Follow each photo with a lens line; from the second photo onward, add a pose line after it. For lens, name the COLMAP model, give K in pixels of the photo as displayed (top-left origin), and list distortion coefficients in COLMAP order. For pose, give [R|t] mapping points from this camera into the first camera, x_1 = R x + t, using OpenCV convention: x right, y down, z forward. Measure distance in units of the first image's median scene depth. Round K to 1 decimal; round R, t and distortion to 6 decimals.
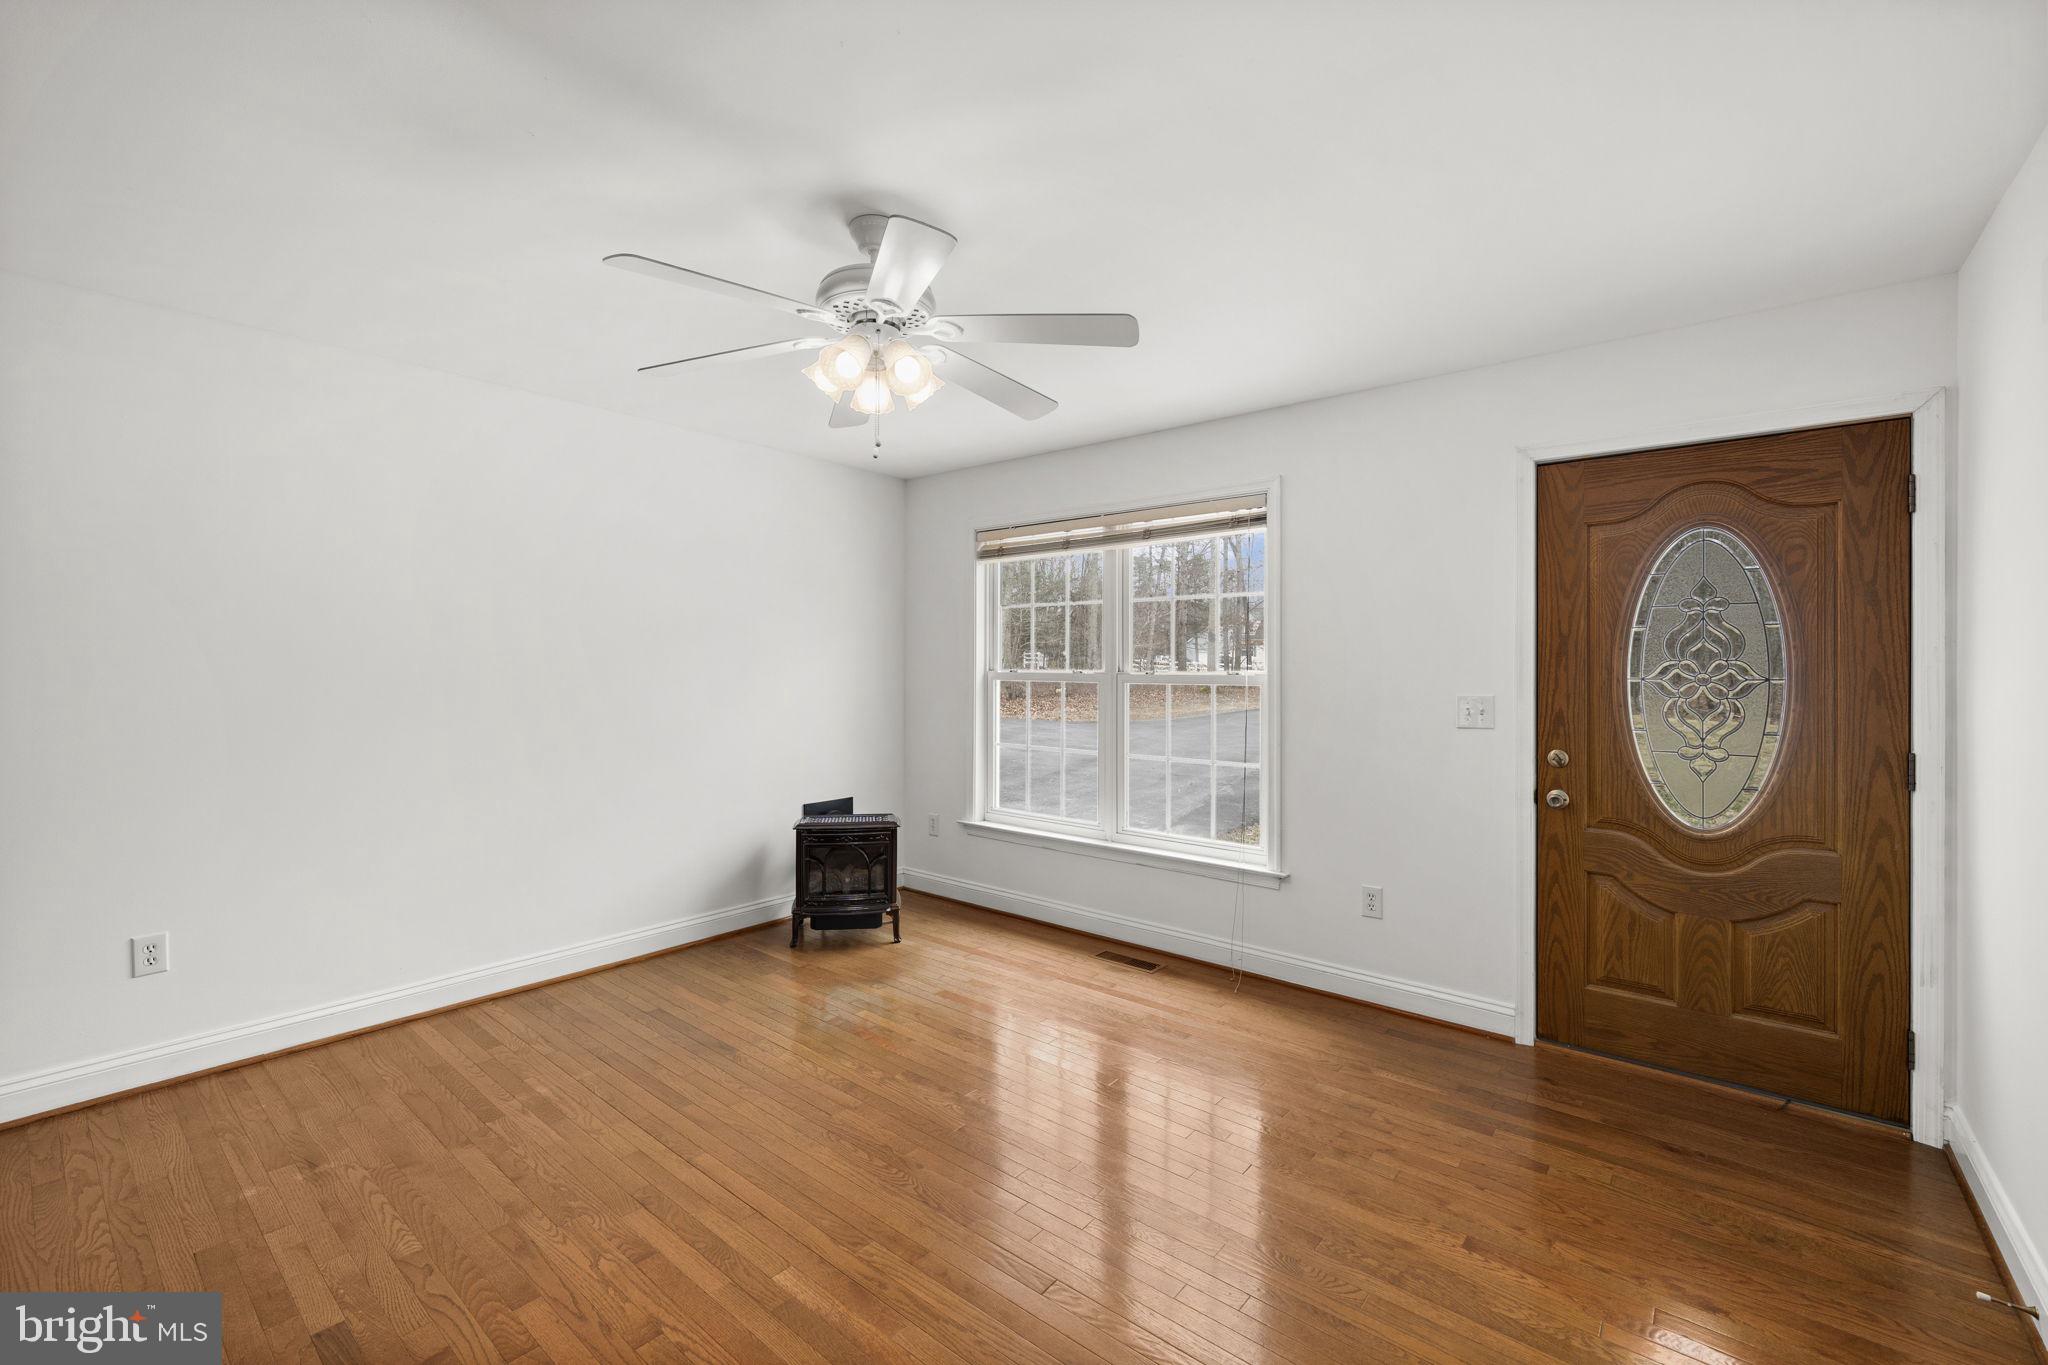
lens RADIAL K [[860.5, 0, 1013.2], [0, 860.5, 666.2], [0, 0, 1]] dist [0.001167, 0.000091]
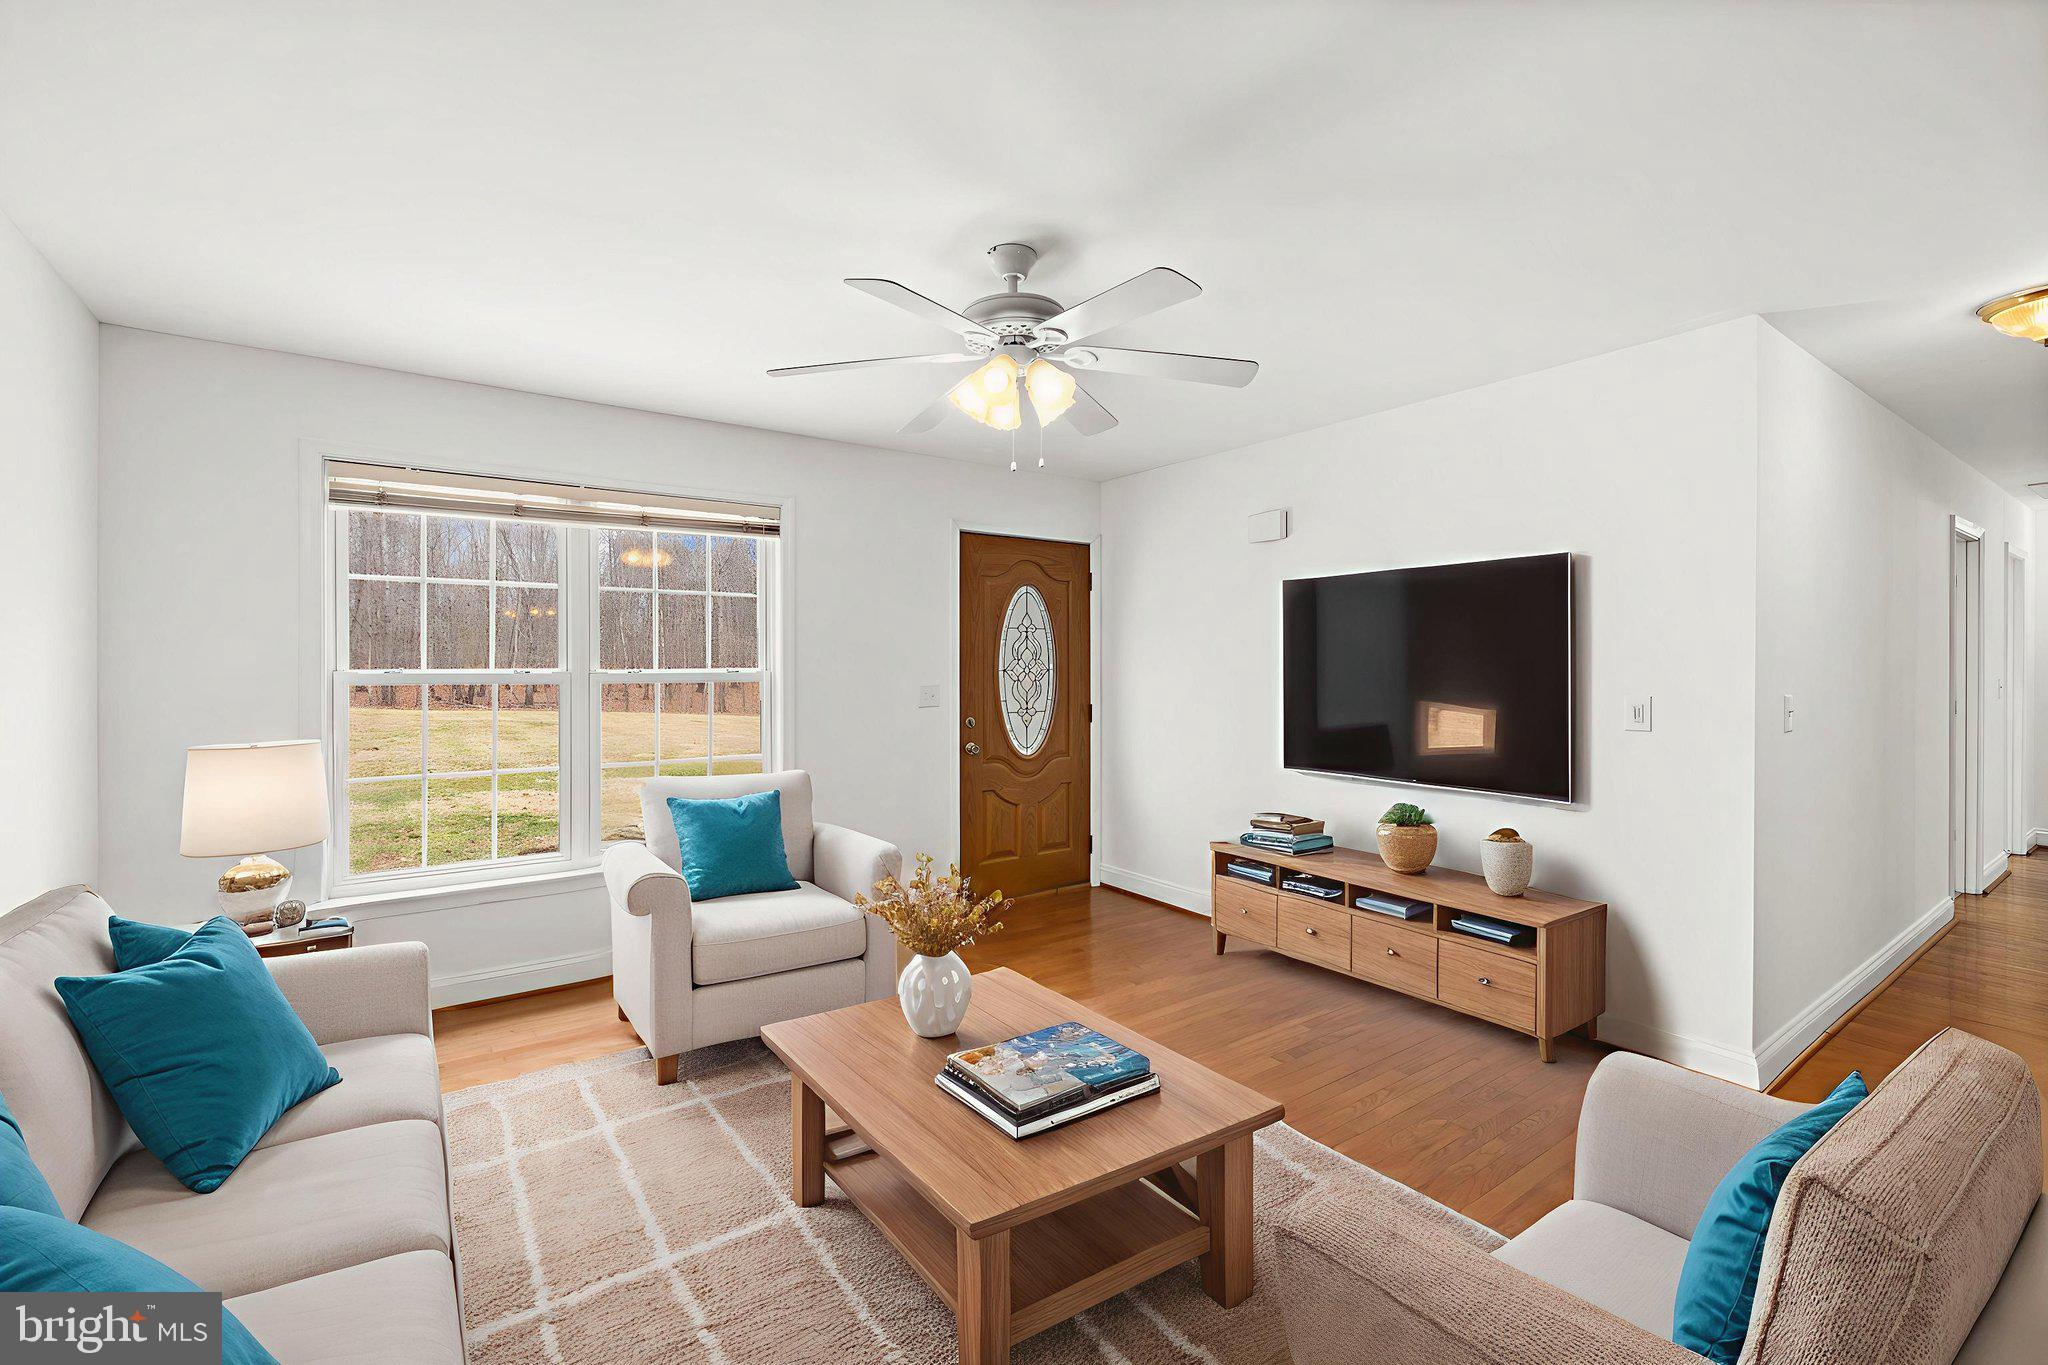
lens RADIAL K [[860.5, 0, 1013.2], [0, 860.5, 666.2], [0, 0, 1]] dist [0.001167, 0.000091]
pose [[0.255840, -0.003694, 0.966712, -0.854785], [0.004430, 0.999987, 0.002649, 0.001397], [-0.966709, 0.003605, 0.255853, 0.524735]]
